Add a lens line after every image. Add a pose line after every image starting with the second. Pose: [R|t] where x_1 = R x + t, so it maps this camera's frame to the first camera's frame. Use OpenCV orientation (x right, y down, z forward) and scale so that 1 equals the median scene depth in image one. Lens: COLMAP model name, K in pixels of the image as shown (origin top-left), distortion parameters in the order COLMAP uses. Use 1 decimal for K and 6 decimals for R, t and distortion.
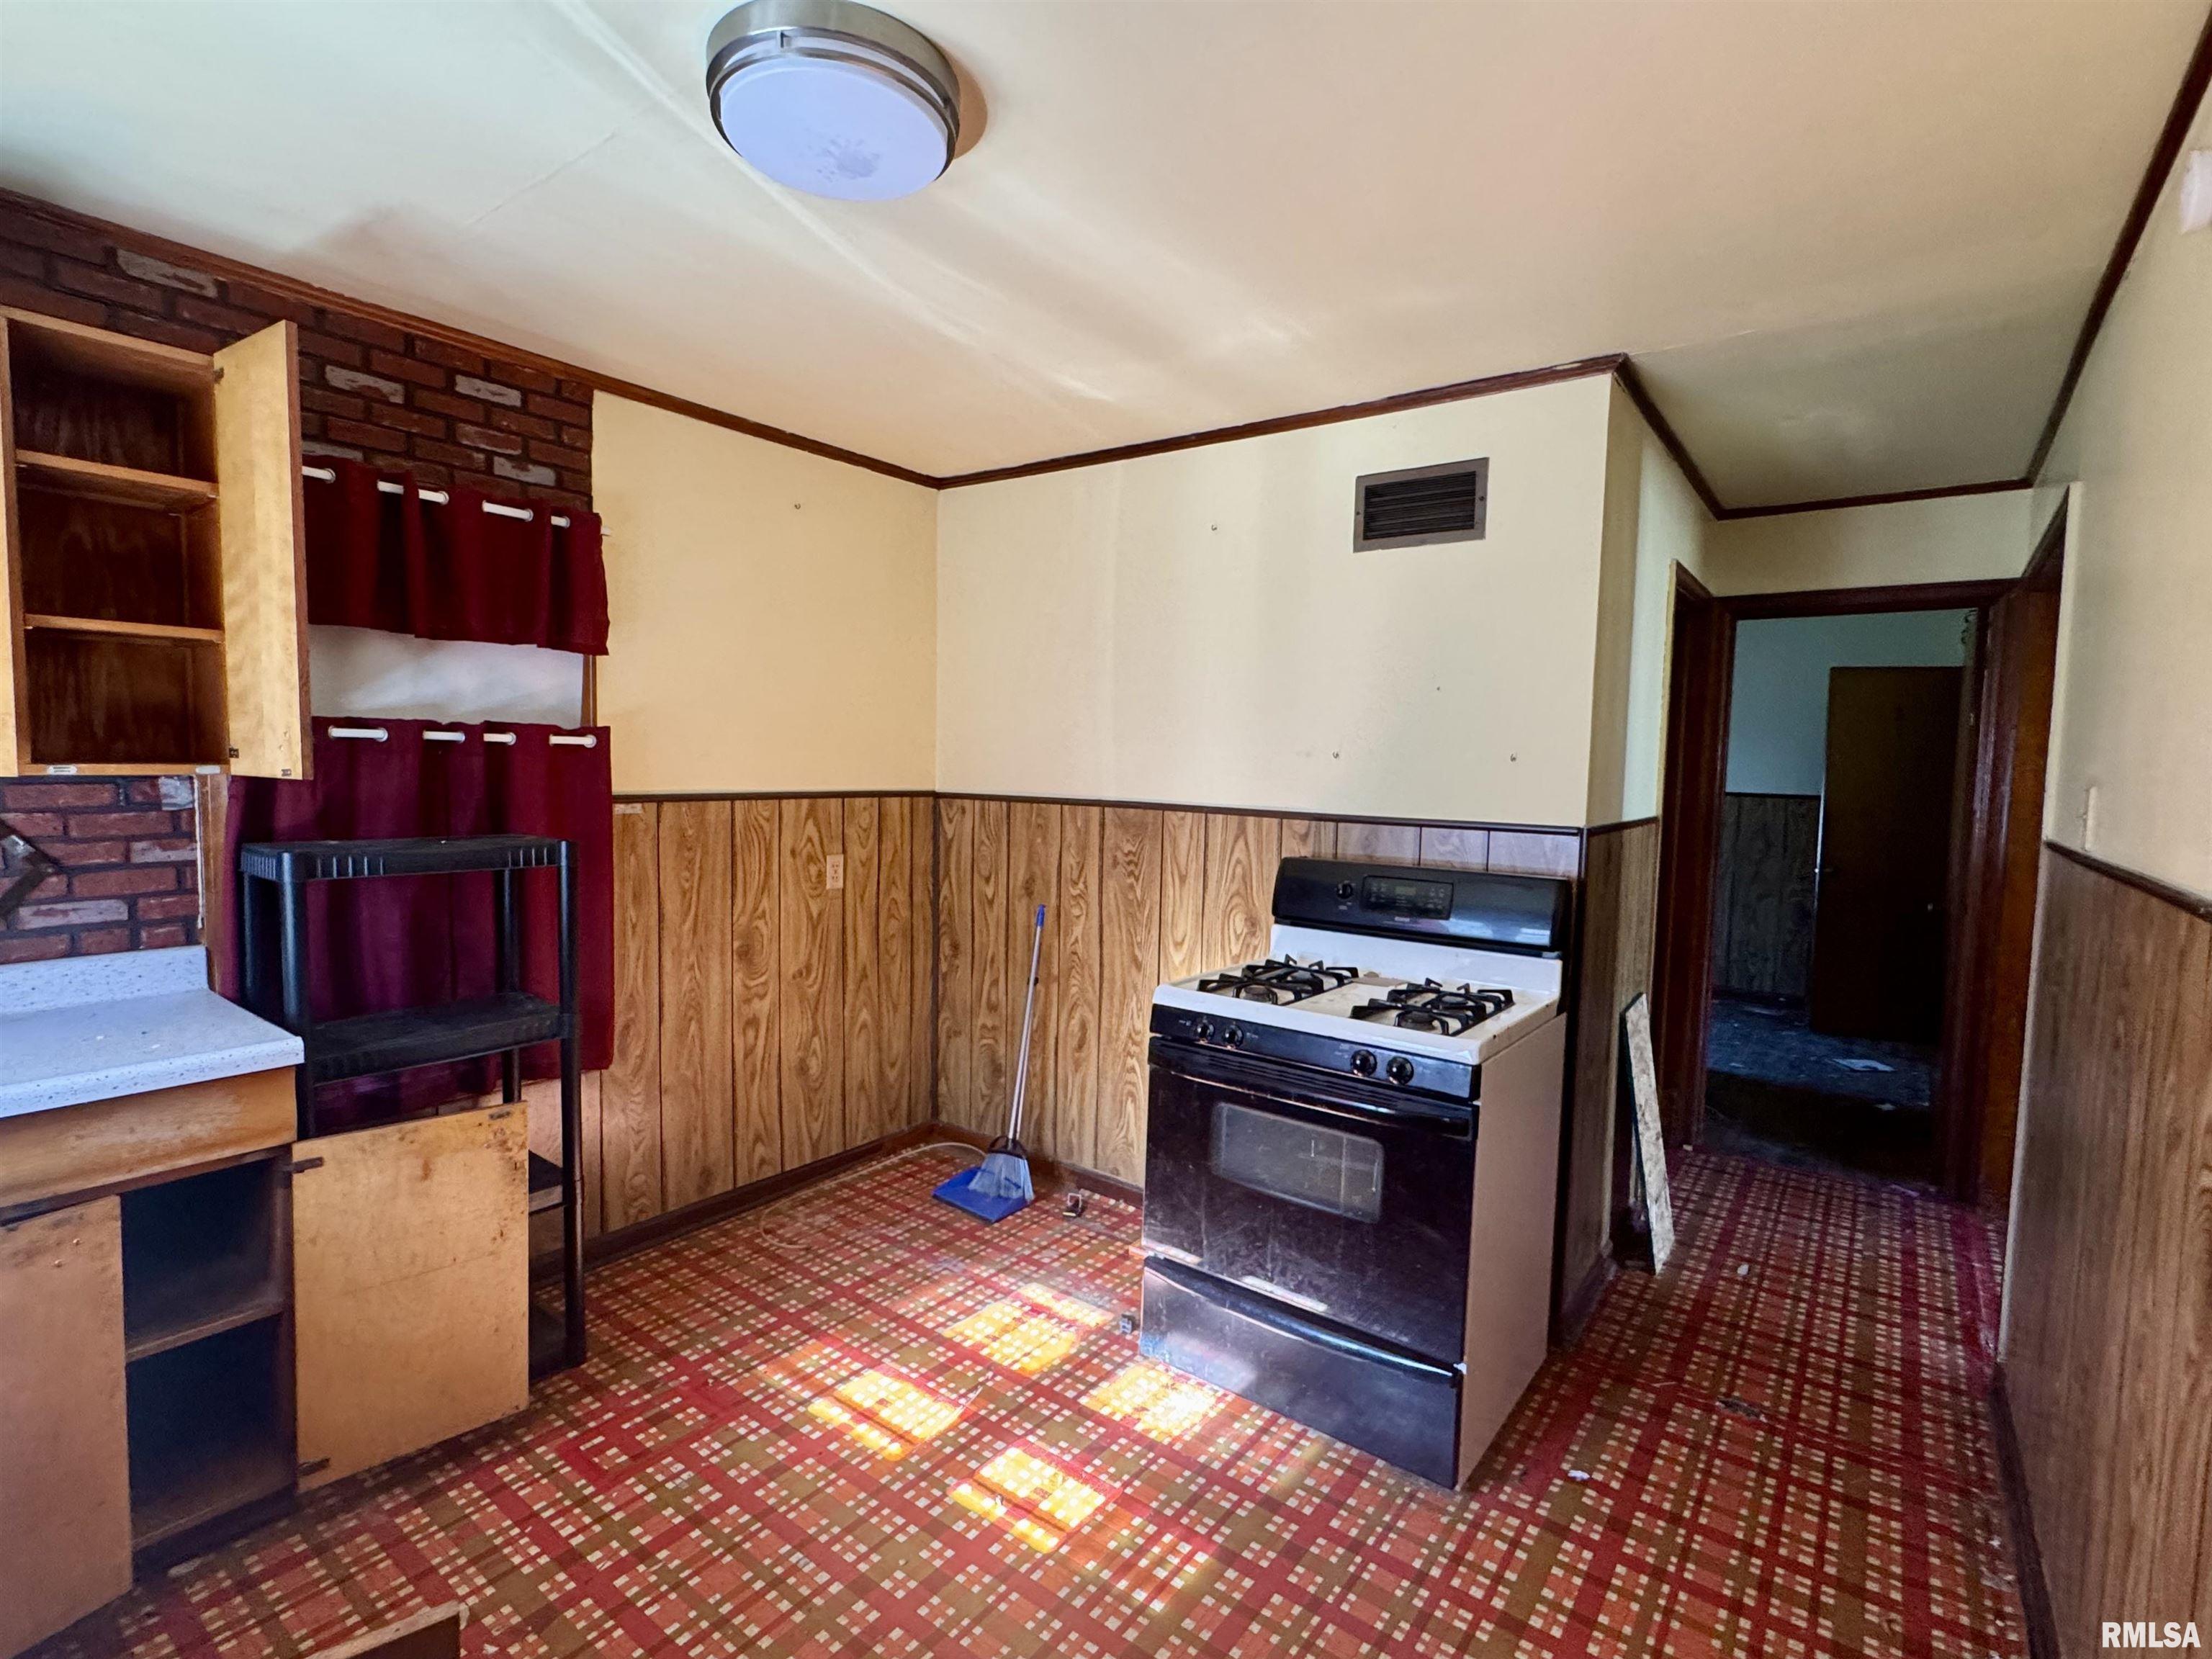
lens RADIAL K [[1039.8, 0, 1095.8], [0, 1039.8, 827.9], [0, 0, 1]] dist [-0.009211, 0.001821]
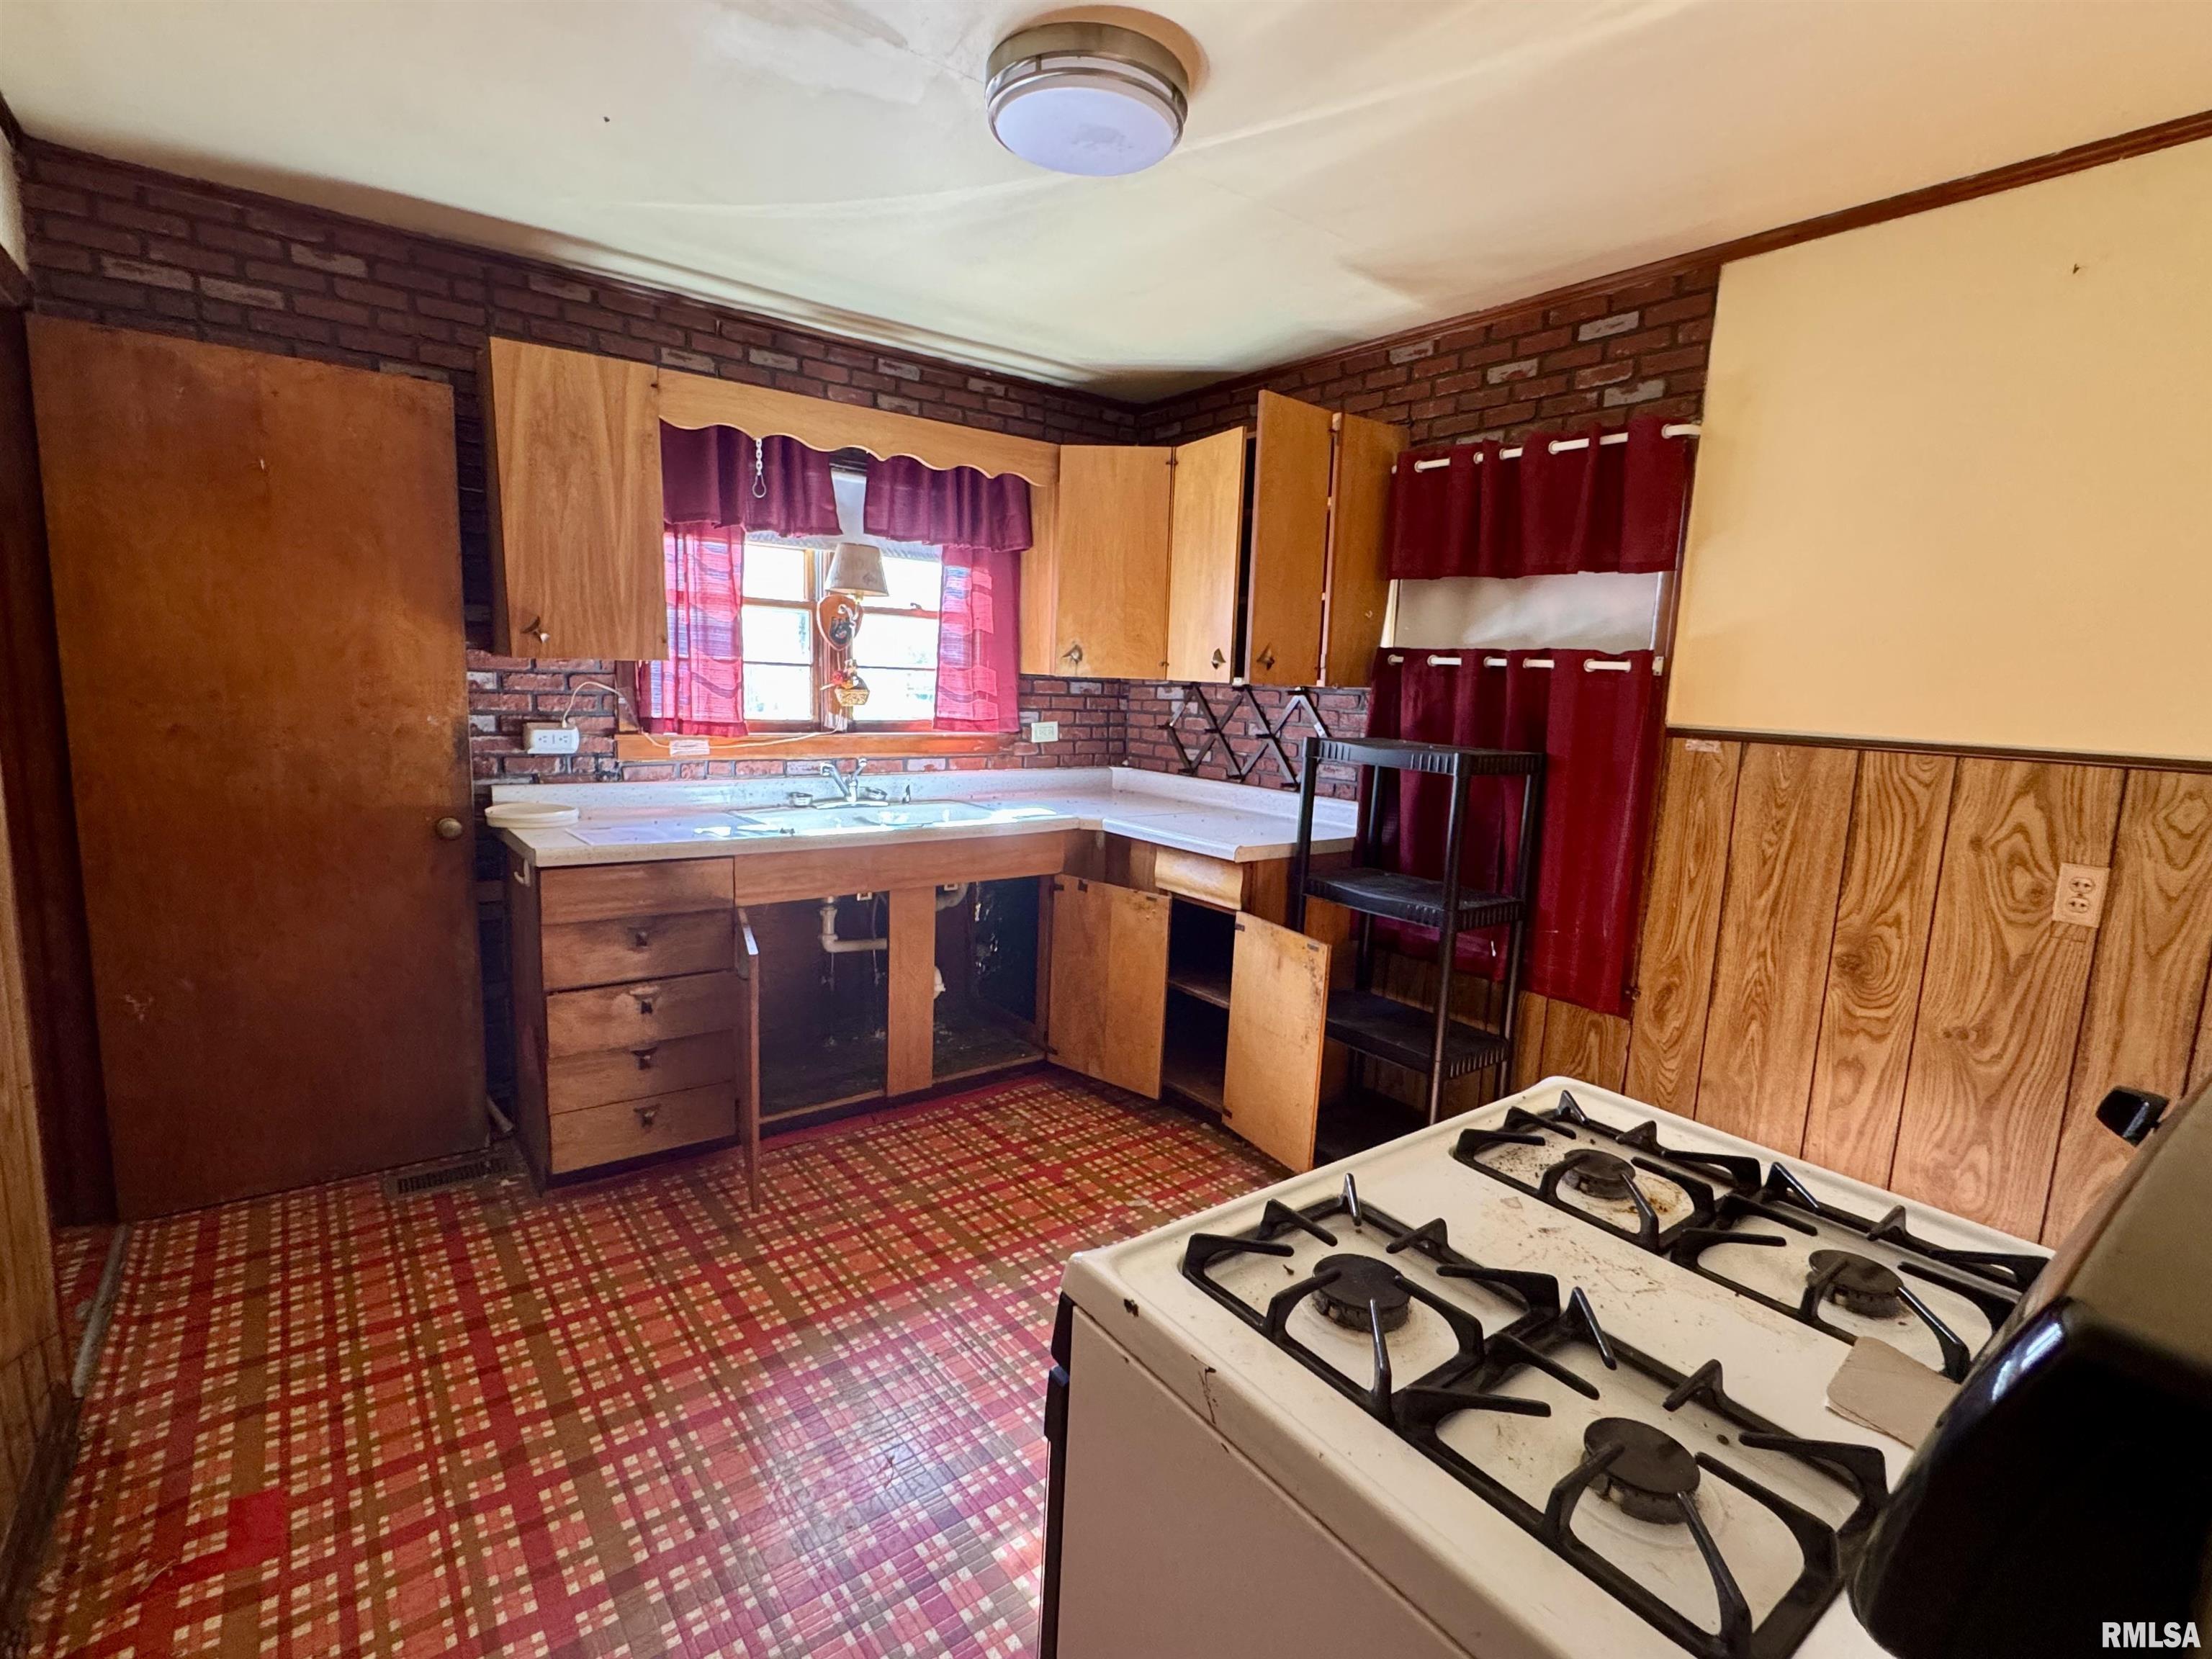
lens RADIAL K [[1039.8, 0, 1089.6], [0, 1039.8, 830.8], [0, 0, 1]] dist [-0.009211, 0.001821]
pose [[-0.261807, 0.113738, -0.958395, 0.493157], [-0.109425, 0.983130, 0.146565, -0.018554], [0.958897, 0.143244, -0.244944, 0.687285]]
